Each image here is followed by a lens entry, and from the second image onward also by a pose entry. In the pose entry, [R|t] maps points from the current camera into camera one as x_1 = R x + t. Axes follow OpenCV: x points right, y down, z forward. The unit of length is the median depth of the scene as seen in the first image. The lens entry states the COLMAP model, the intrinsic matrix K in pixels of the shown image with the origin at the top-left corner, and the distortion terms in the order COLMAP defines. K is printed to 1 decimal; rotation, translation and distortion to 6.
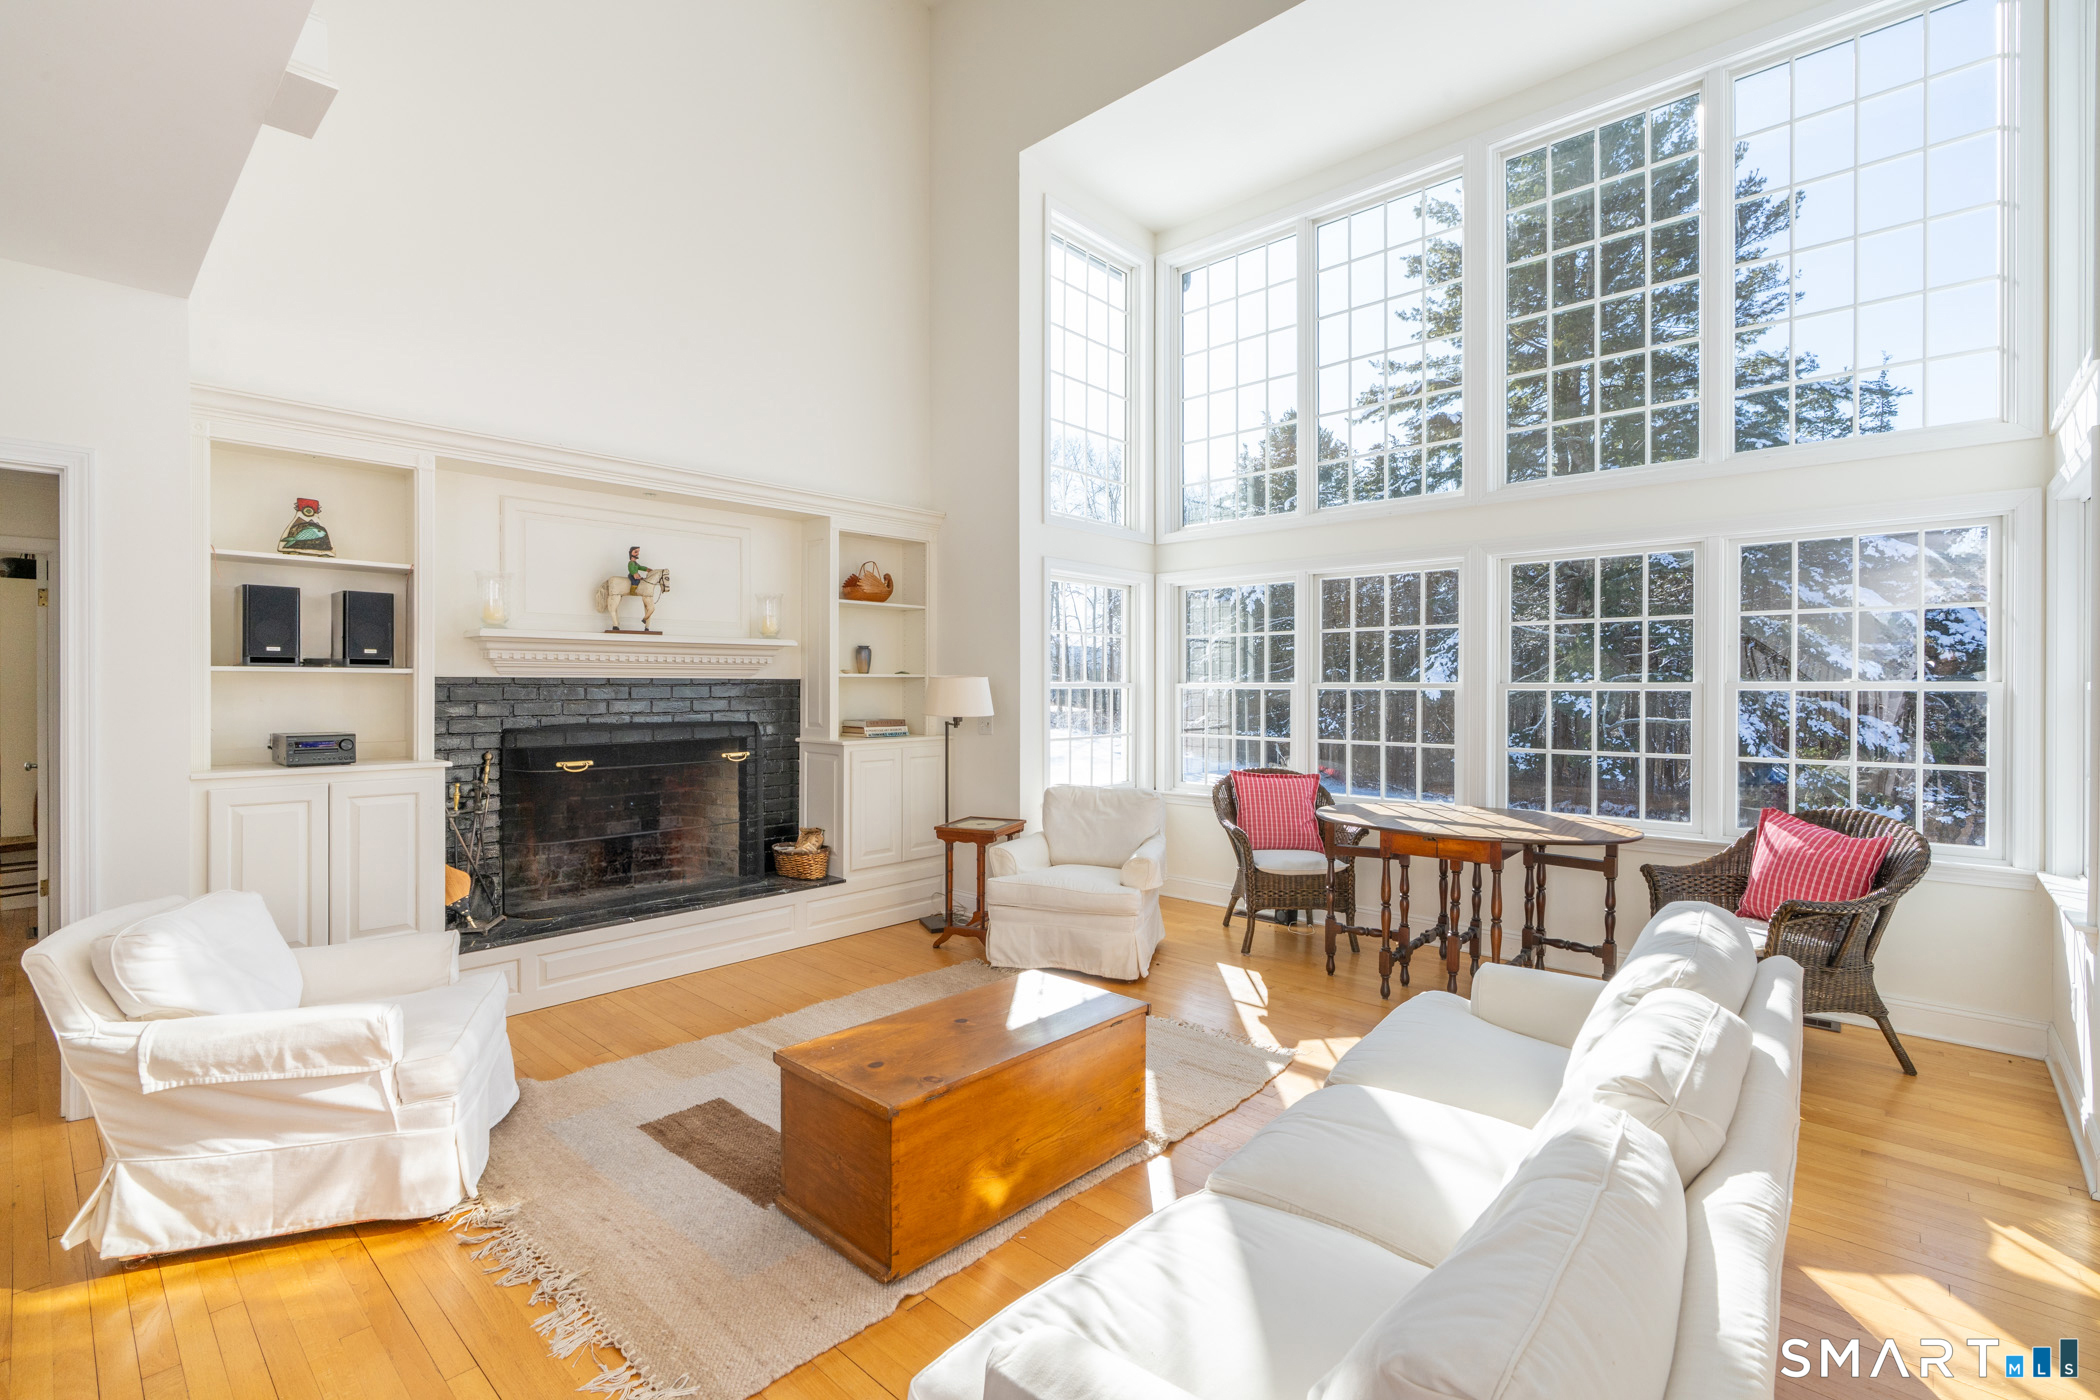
lens RADIAL K [[957.3, 0, 1047.5], [0, 957.3, 678.3], [0, 0, 1]] dist [0.000646, 0.000066]
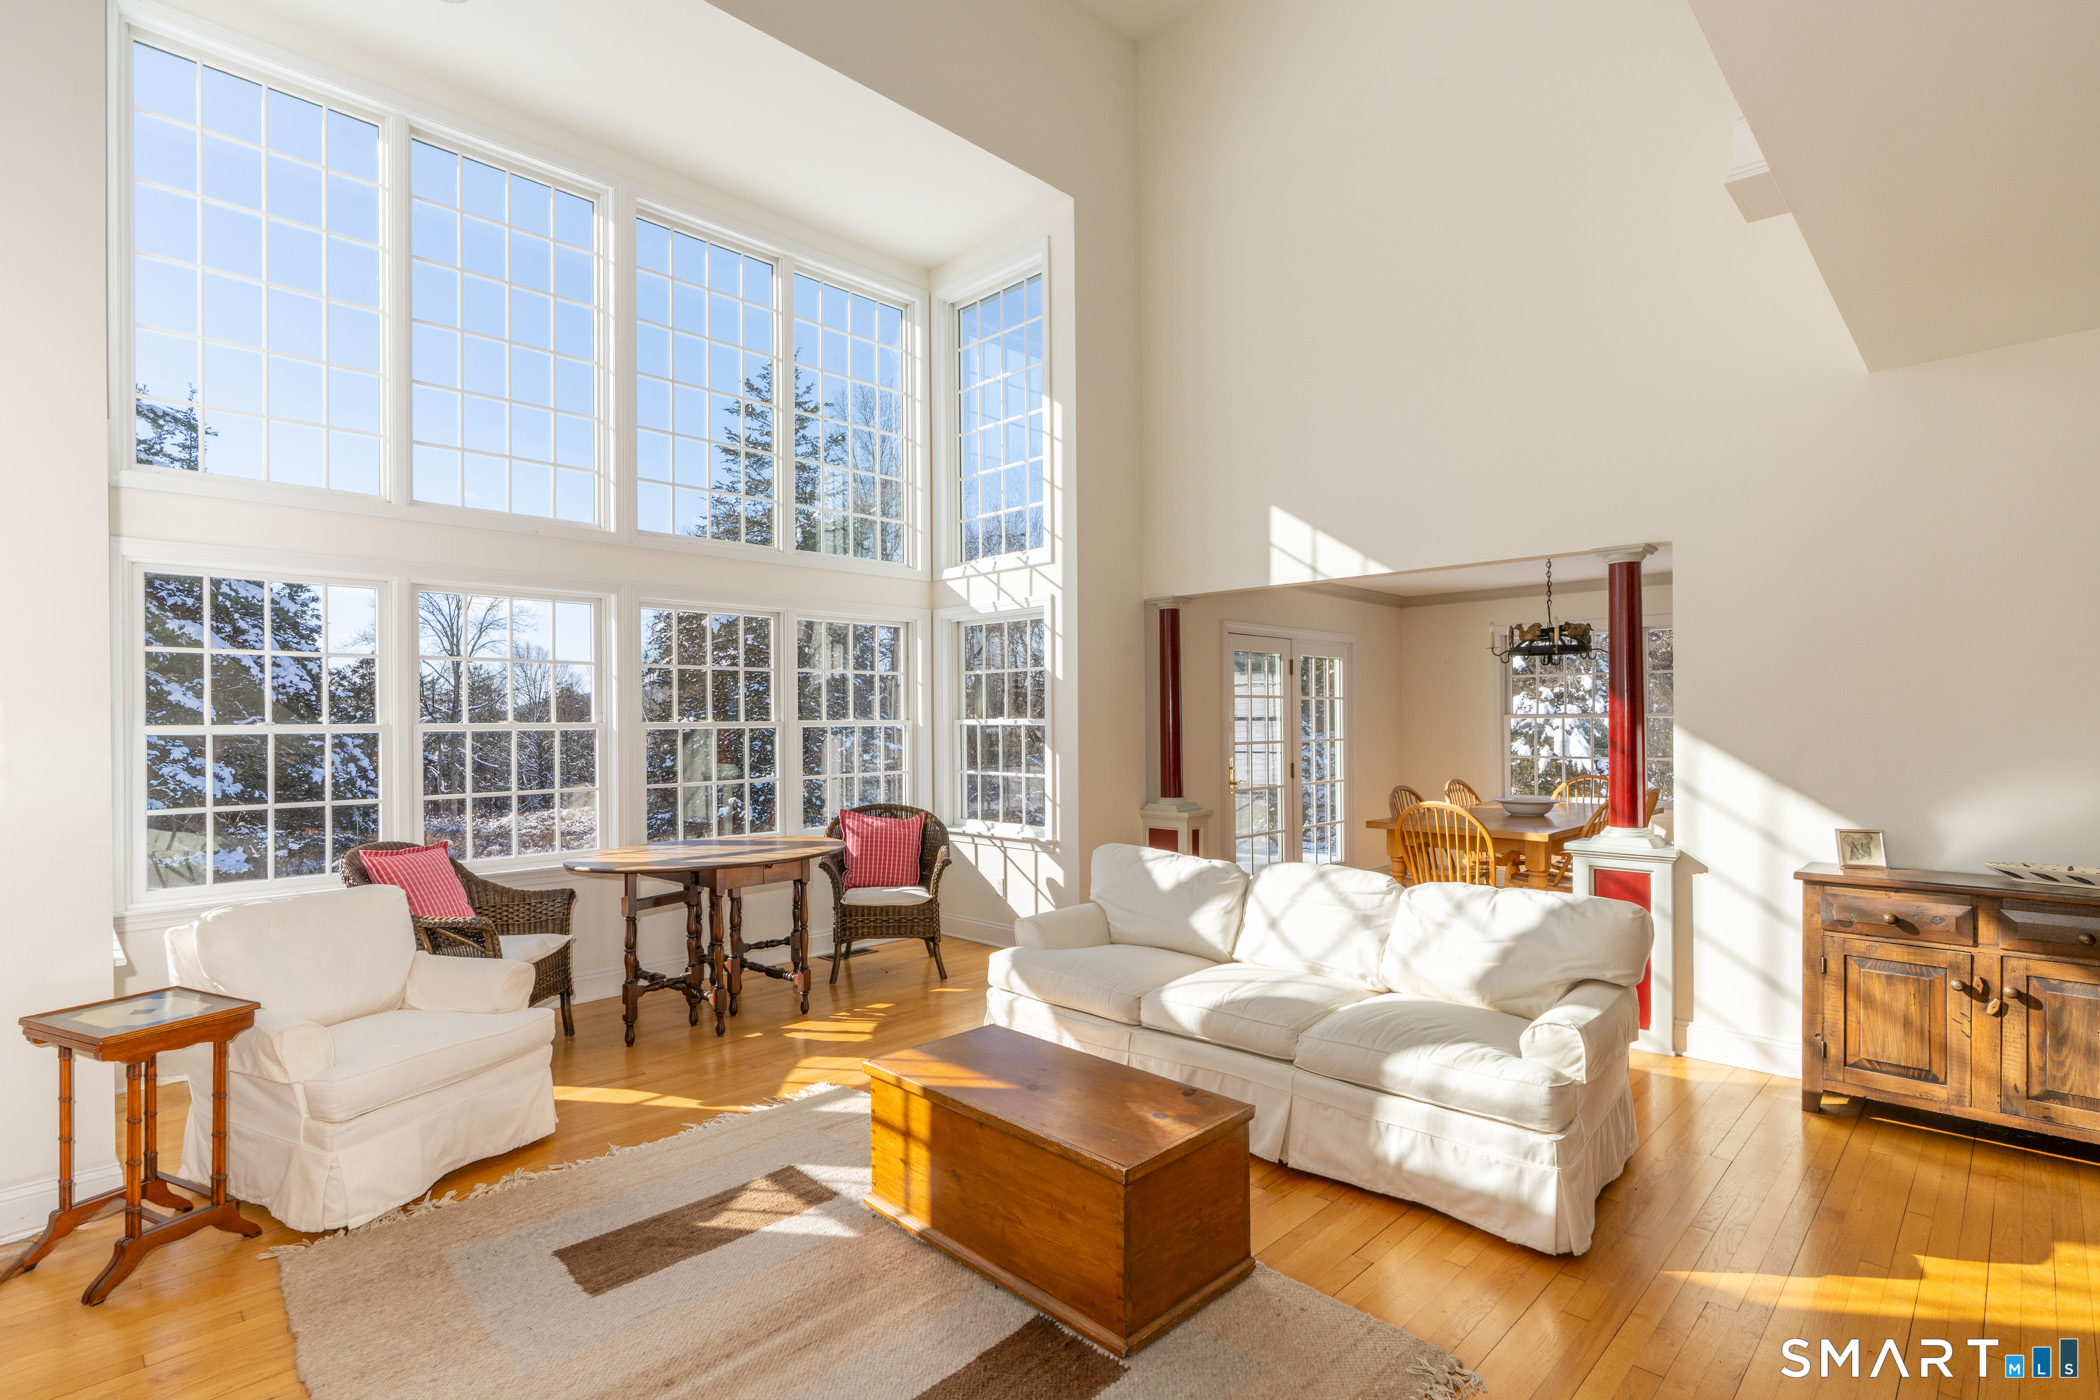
lens RADIAL K [[978.8, 0, 1047.4], [0, 978.8, 720.3], [0, 0, 1]] dist [-0.000437, -0.000099]
pose [[0.051052, -0.002969, 0.998692, -0.695450], [0.002628, 0.999993, 0.002838, 0.001920], [-0.998693, 0.002479, 0.051059, 0.633723]]
